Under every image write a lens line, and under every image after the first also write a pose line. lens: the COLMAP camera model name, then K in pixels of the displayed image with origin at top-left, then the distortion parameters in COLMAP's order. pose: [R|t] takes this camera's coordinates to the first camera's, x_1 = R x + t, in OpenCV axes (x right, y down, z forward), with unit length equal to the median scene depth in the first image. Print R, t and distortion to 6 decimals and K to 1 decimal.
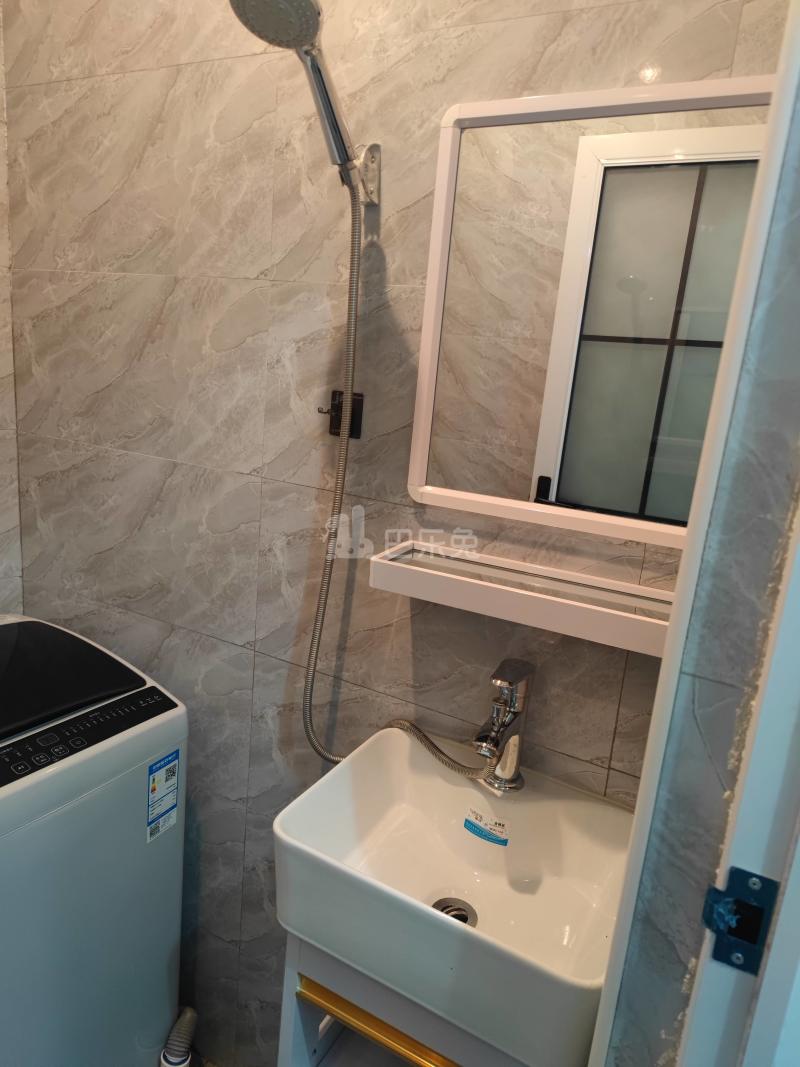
lens RADIAL K [[712.0, 0, 397.4], [0, 712.0, 533.4], [0, 0, 1]] dist [0.049026, -0.048726]
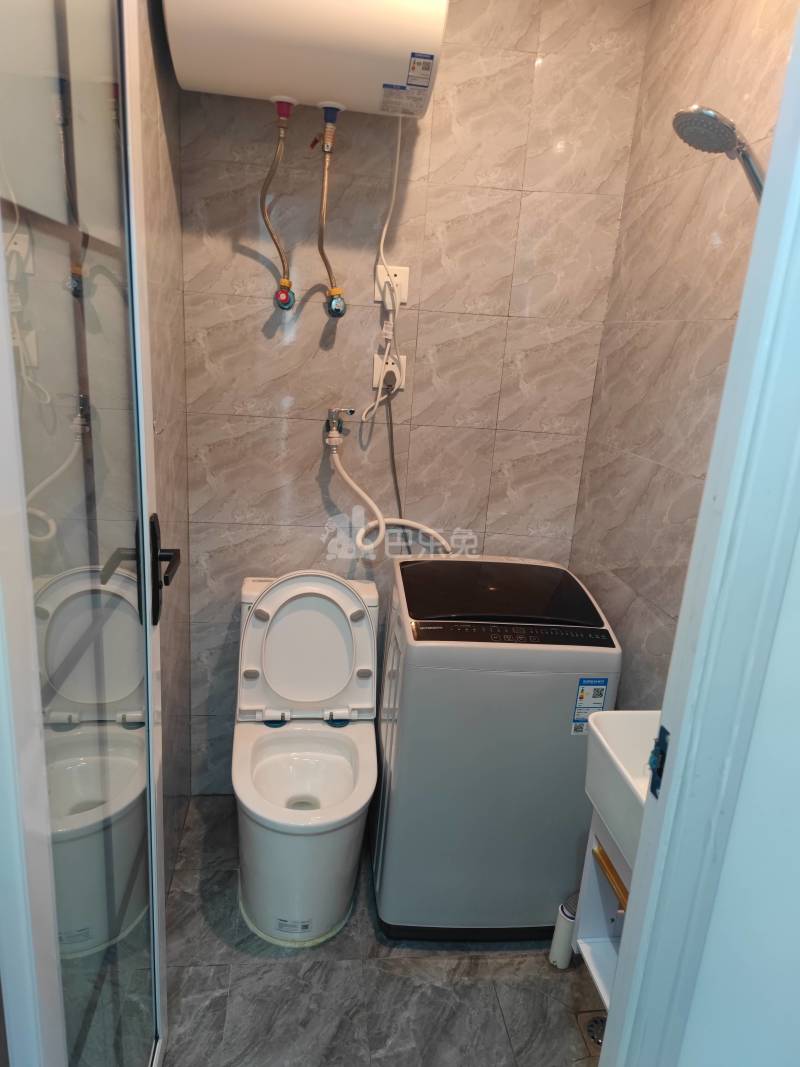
lens RADIAL K [[712.0, 0, 397.9], [0, 712.0, 535.5], [0, 0, 1]] dist [0.049026, -0.048726]
pose [[0.579361, 0.170225, -0.797098, 0.467582], [-0.201499, 0.977506, 0.062294, 0.039039], [0.789772, 0.124524, 0.600629, -0.125075]]
